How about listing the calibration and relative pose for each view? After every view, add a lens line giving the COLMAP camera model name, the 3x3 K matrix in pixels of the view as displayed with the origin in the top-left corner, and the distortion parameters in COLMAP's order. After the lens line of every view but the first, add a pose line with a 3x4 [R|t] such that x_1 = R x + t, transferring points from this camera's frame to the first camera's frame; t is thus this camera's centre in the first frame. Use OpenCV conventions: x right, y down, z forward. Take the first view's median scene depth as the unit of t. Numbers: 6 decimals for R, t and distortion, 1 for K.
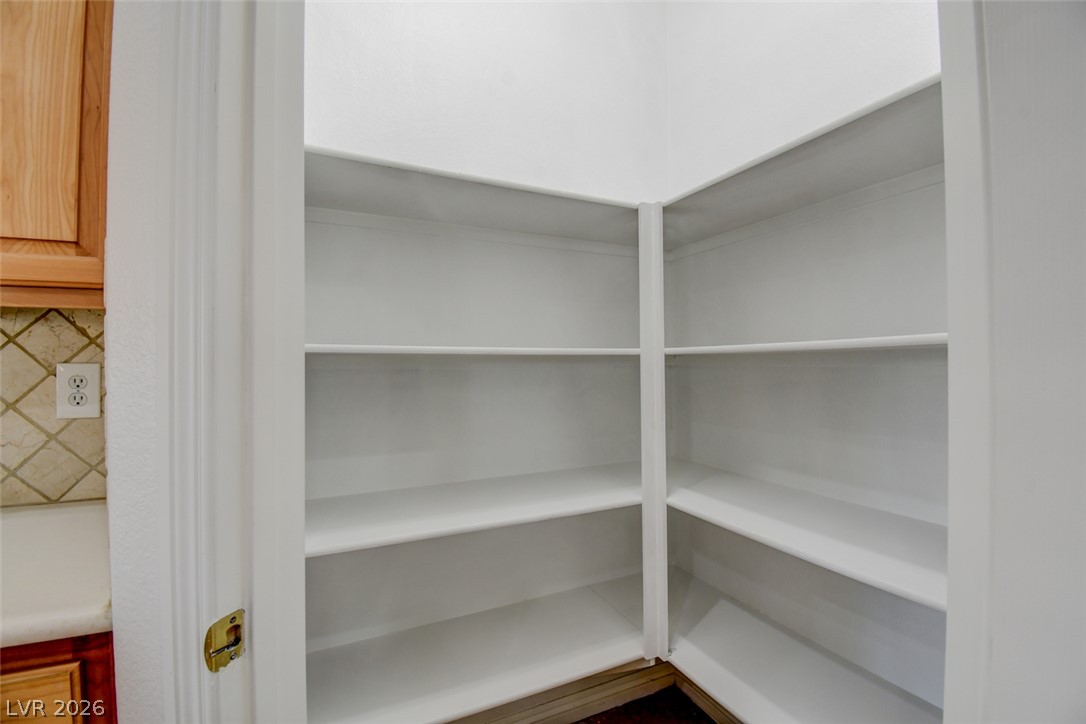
lens RADIAL K [[488.1, 0, 539.1], [0, 488.1, 362.3], [0, 0, 1]] dist [-0.004379, -0.001041]
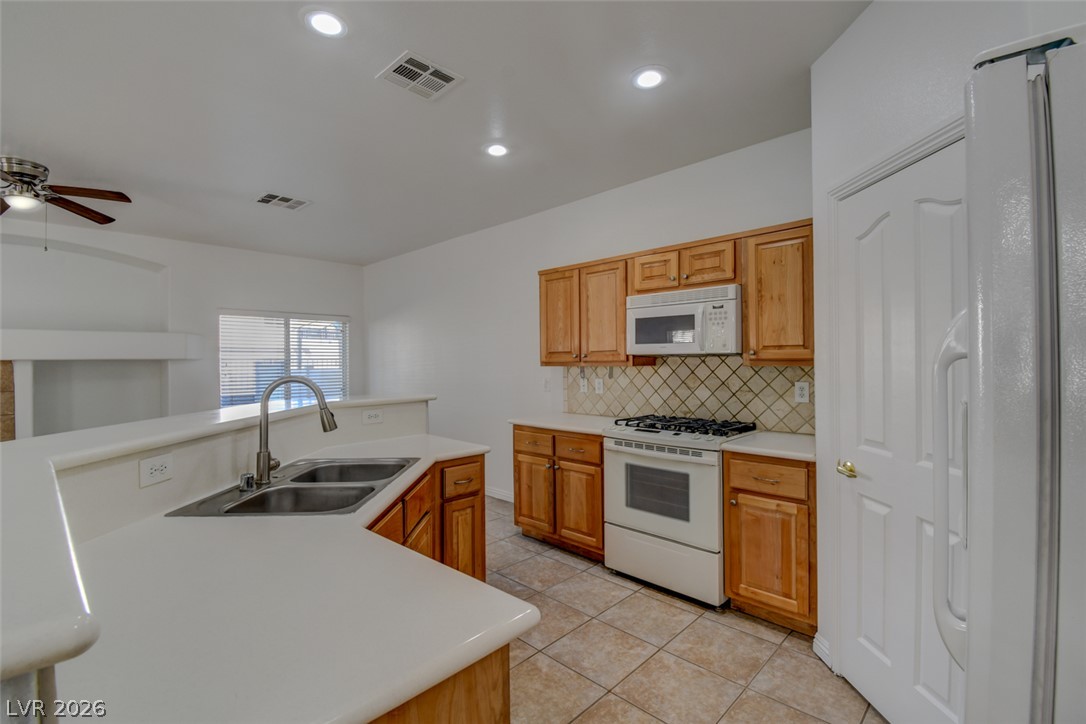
lens RADIAL K [[488.1, 0, 539.9], [0, 488.1, 366.1], [0, 0, 1]] dist [-0.004379, -0.001041]
pose [[0.346057, 0.005596, -0.938197, 1.066298], [0.012712, 0.999862, 0.010653, -0.131928], [0.938128, -0.015613, 0.345938, -1.276298]]
